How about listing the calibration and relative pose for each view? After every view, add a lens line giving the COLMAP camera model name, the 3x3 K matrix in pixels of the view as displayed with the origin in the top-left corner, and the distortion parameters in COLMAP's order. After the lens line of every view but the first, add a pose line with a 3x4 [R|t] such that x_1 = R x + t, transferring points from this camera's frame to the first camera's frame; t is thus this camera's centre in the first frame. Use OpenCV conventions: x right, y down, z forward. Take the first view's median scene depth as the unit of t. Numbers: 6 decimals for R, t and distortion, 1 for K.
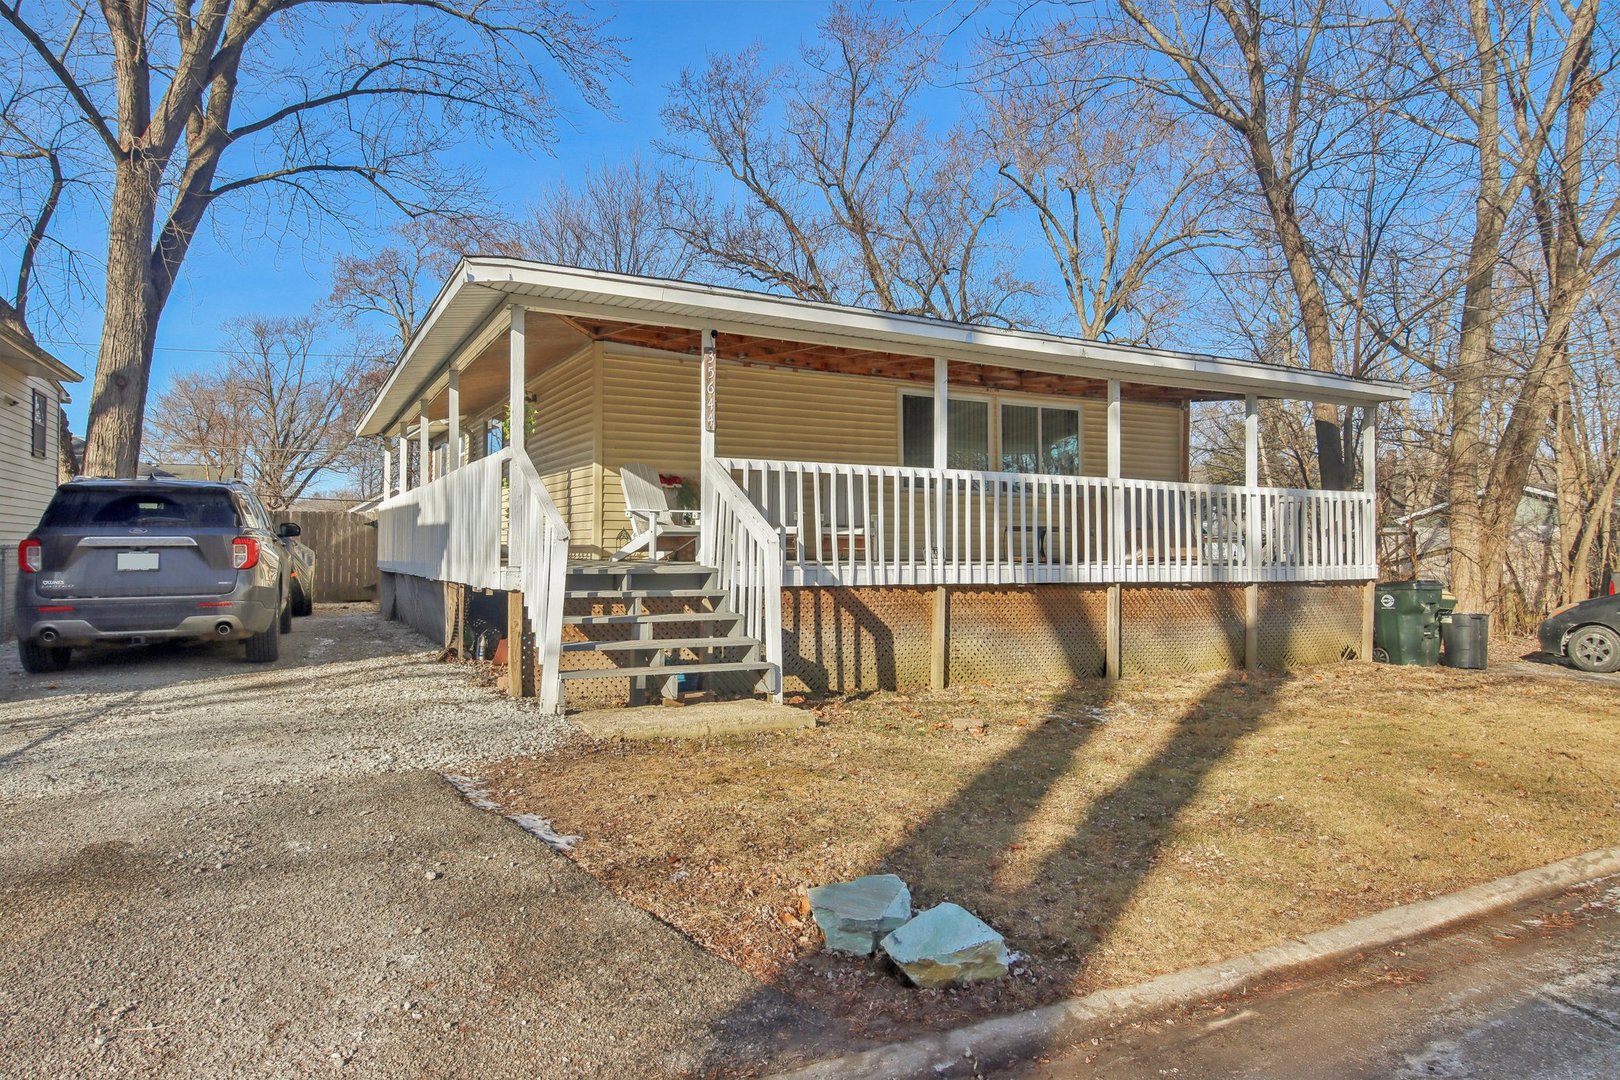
lens RADIAL K [[945.7, 0, 776.6], [0, 945.7, 544.3], [0, 0, 1]] dist [0.000062, -0.002337]
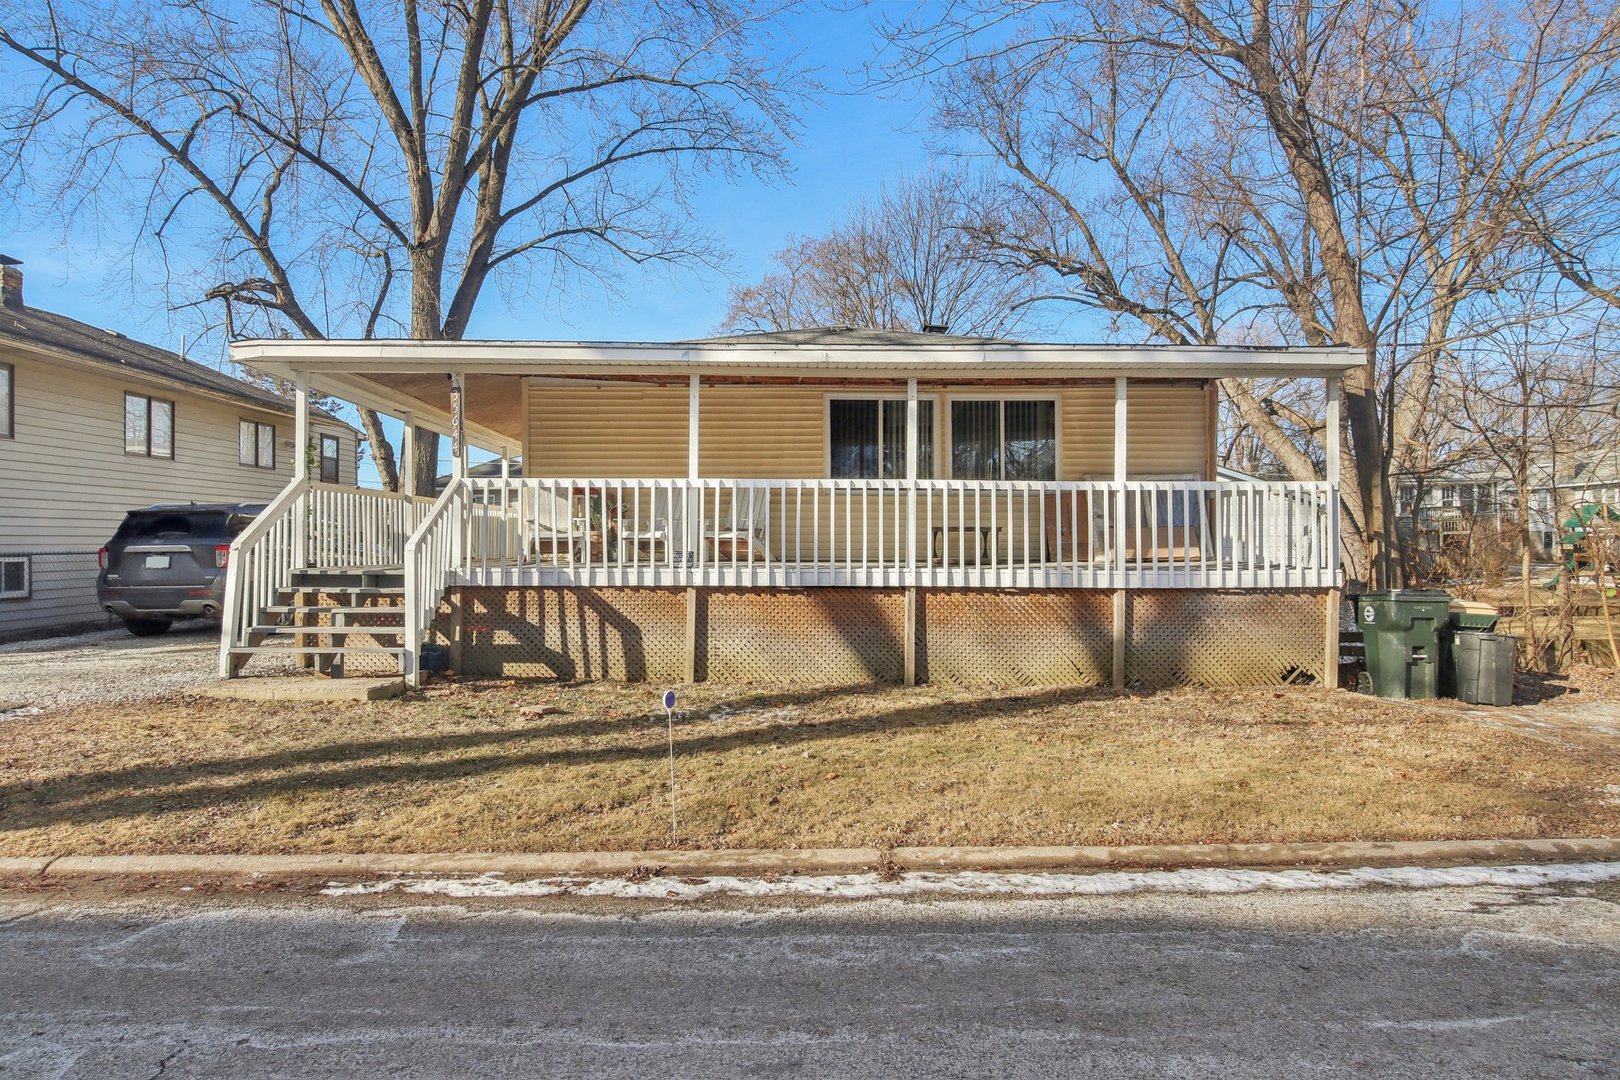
lens RADIAL K [[945.7, 0, 793.3], [0, 945.7, 540.2], [0, 0, 1]] dist [0.000062, -0.002337]
pose [[0.905331, -0.005859, -0.424666, 0.662421], [0.006137, 0.999981, -0.000714, -0.007439], [0.424662, -0.001959, 0.905350, 0.070680]]
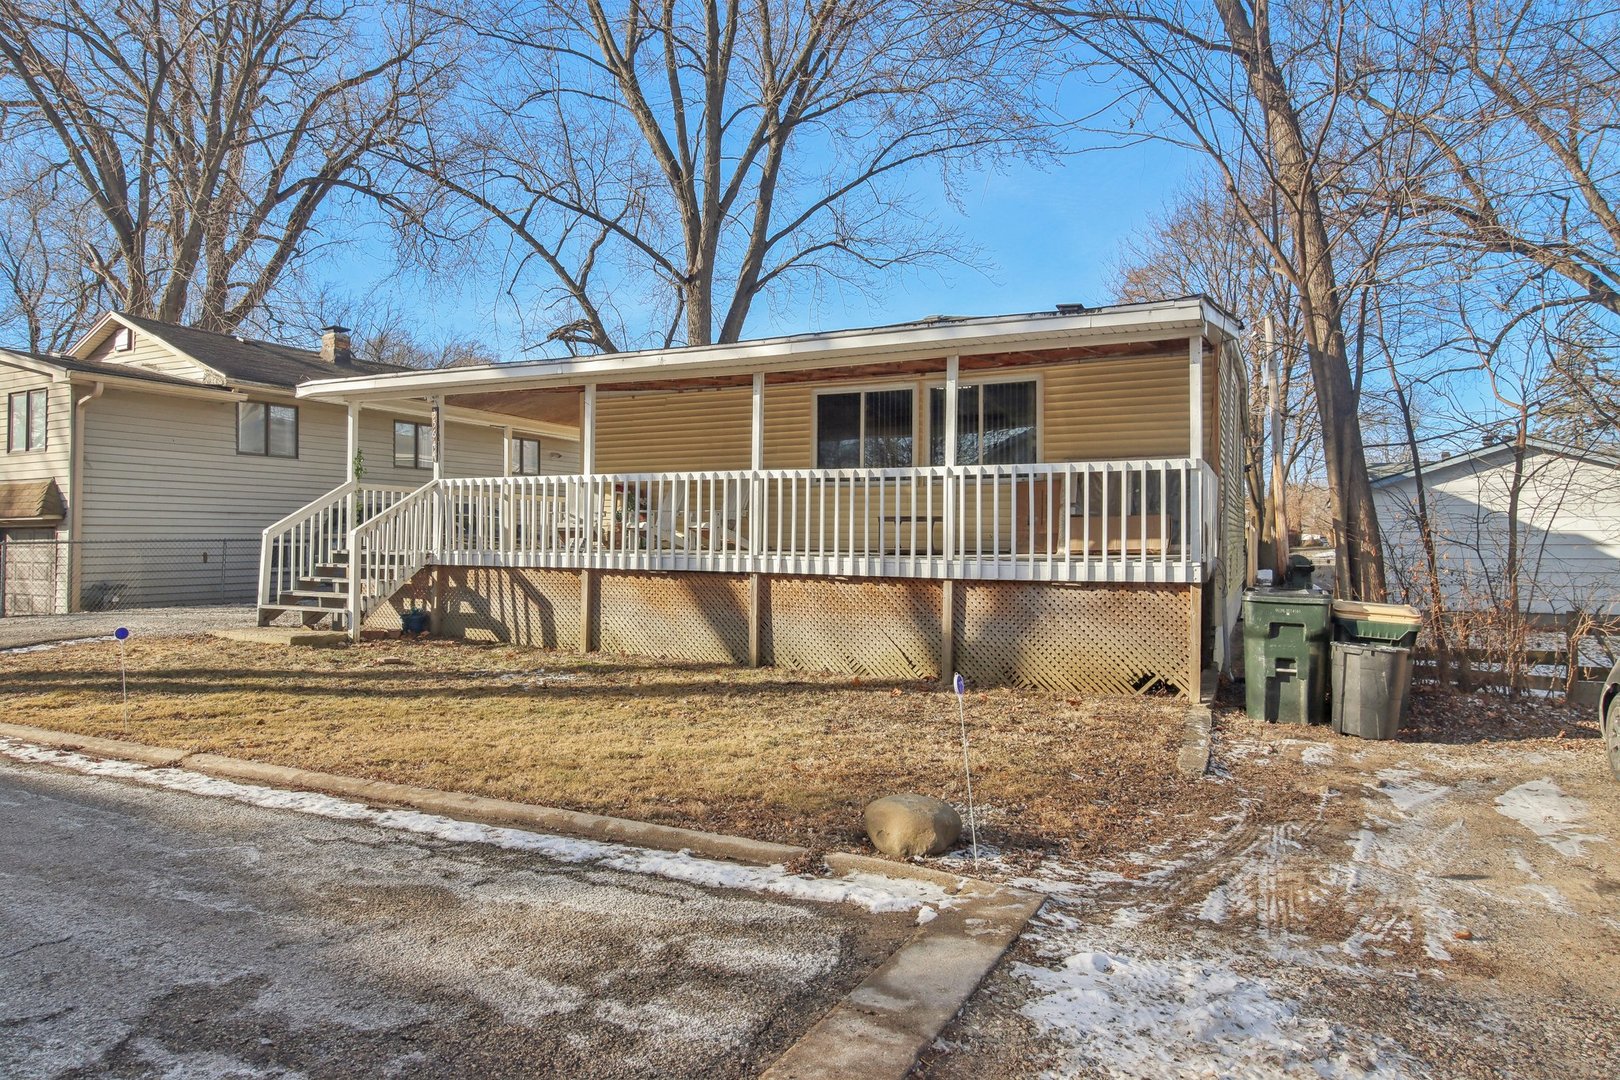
lens RADIAL K [[945.7, 0, 811.8], [0, 945.7, 528.9], [0, 0, 1]] dist [0.000062, -0.002337]
pose [[0.627389, -0.009771, -0.778645, 1.189809], [0.001544, 0.999935, -0.011303, 0.004902], [0.778705, 0.005889, 0.627363, 0.411603]]
